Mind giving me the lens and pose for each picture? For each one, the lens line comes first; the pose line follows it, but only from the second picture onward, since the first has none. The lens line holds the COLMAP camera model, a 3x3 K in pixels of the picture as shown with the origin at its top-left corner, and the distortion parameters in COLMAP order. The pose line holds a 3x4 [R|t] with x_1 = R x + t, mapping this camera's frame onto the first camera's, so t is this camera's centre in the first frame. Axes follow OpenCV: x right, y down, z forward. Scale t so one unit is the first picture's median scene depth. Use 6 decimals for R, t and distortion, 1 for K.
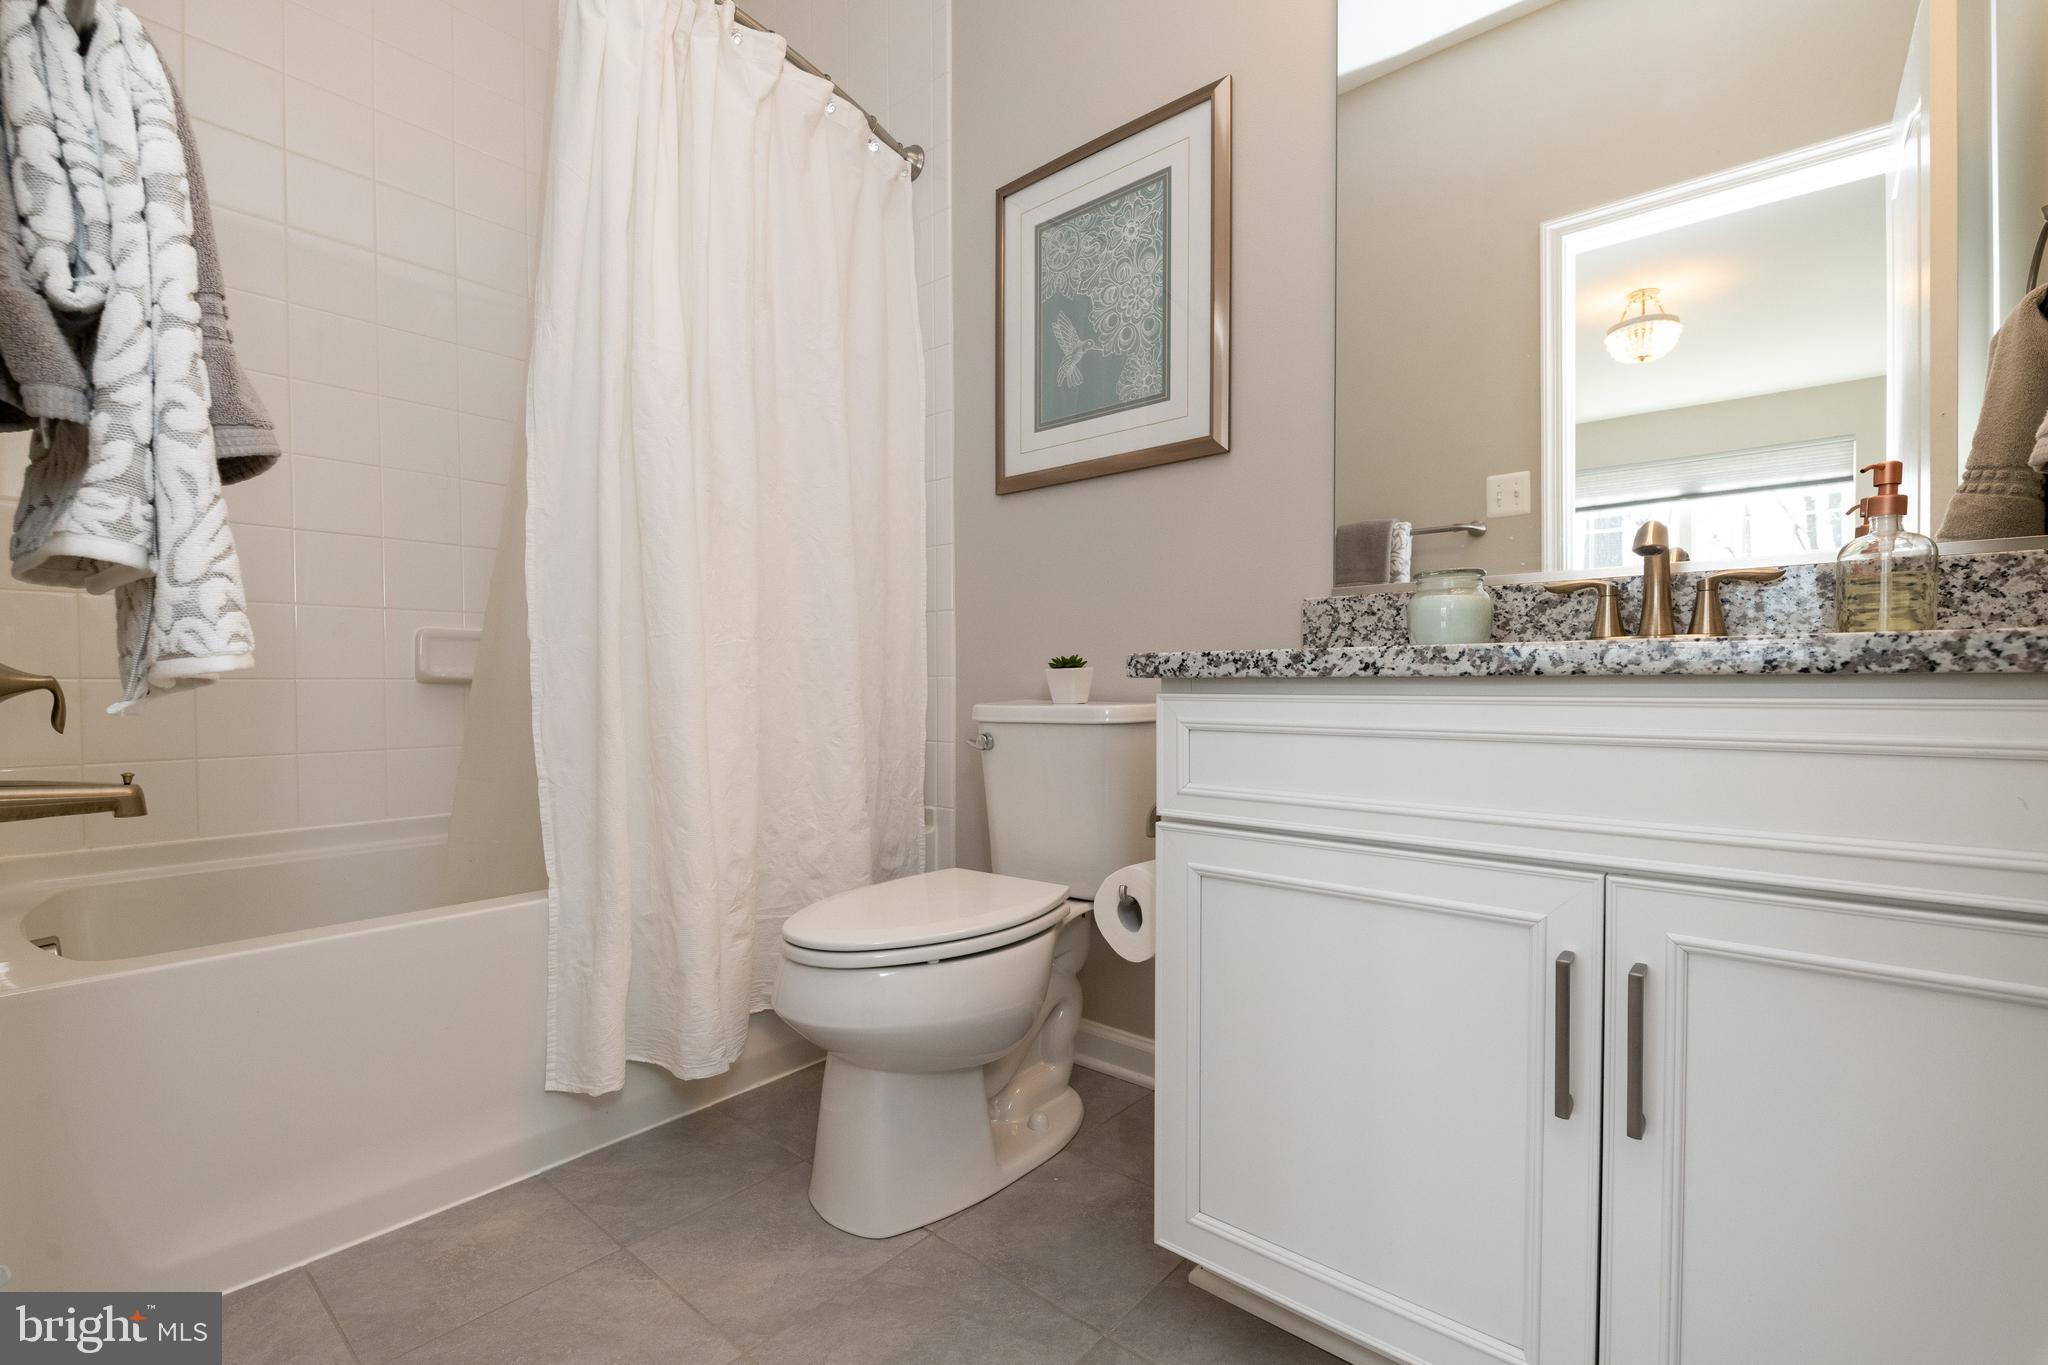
lens RADIAL K [[898.9, 0, 1015.3], [0, 898.9, 691.3], [0, 0, 1]] dist [-0.002122, -0.003413]
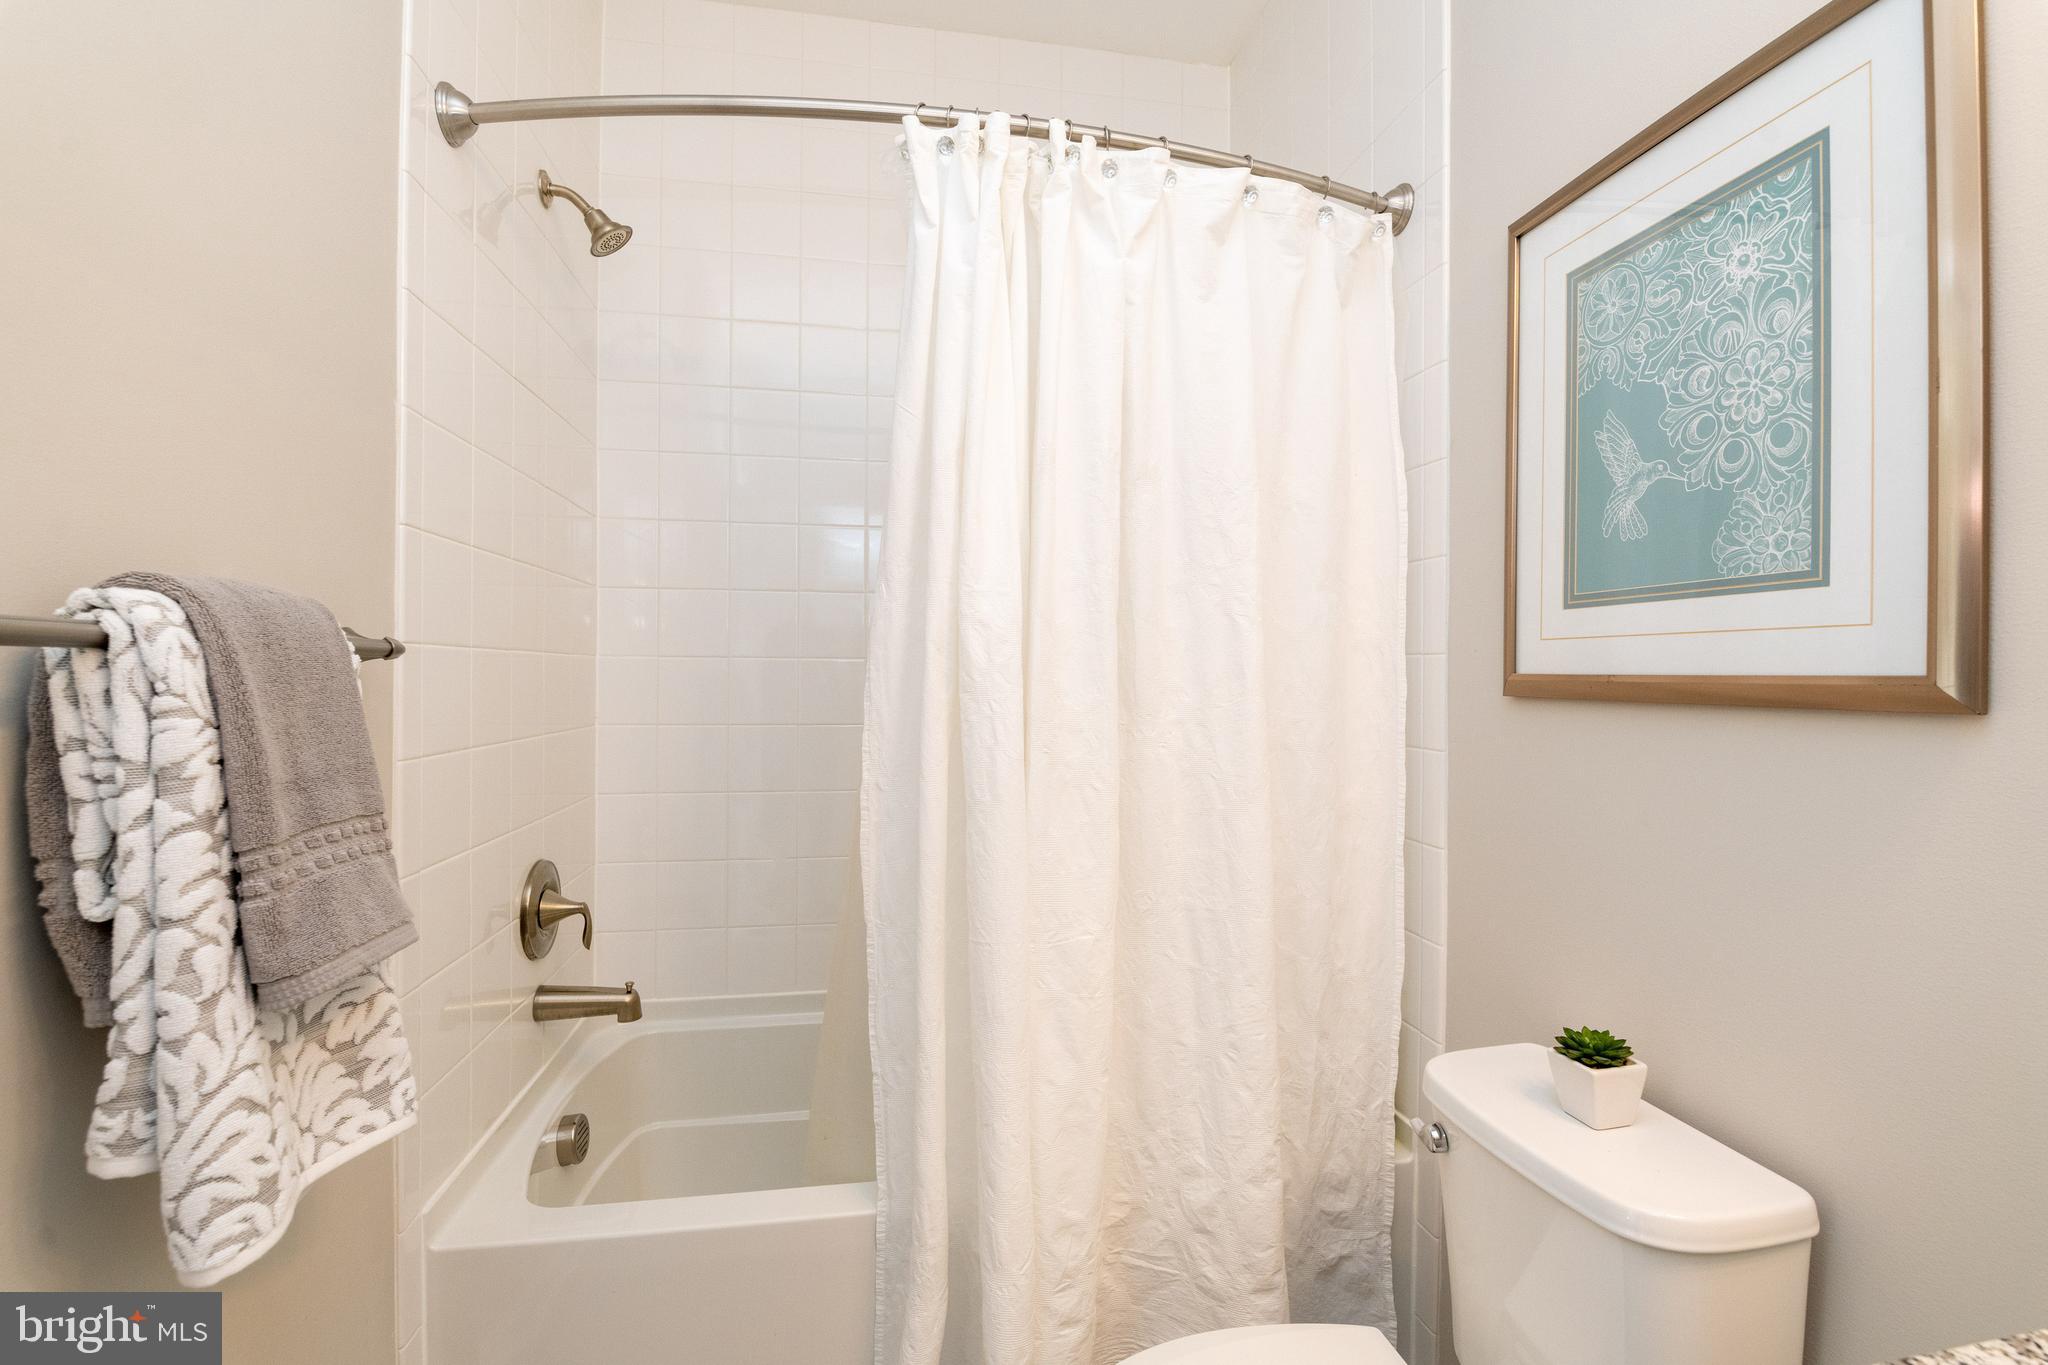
lens RADIAL K [[898.9, 0, 1016.0], [0, 898.9, 669.8], [0, 0, 1]] dist [-0.002122, -0.003413]
pose [[0.769909, 0.006335, -0.638123, 0.136304], [-0.013923, 0.999879, -0.006872, -0.257453], [0.638002, 0.014176, 0.769904, 0.312759]]
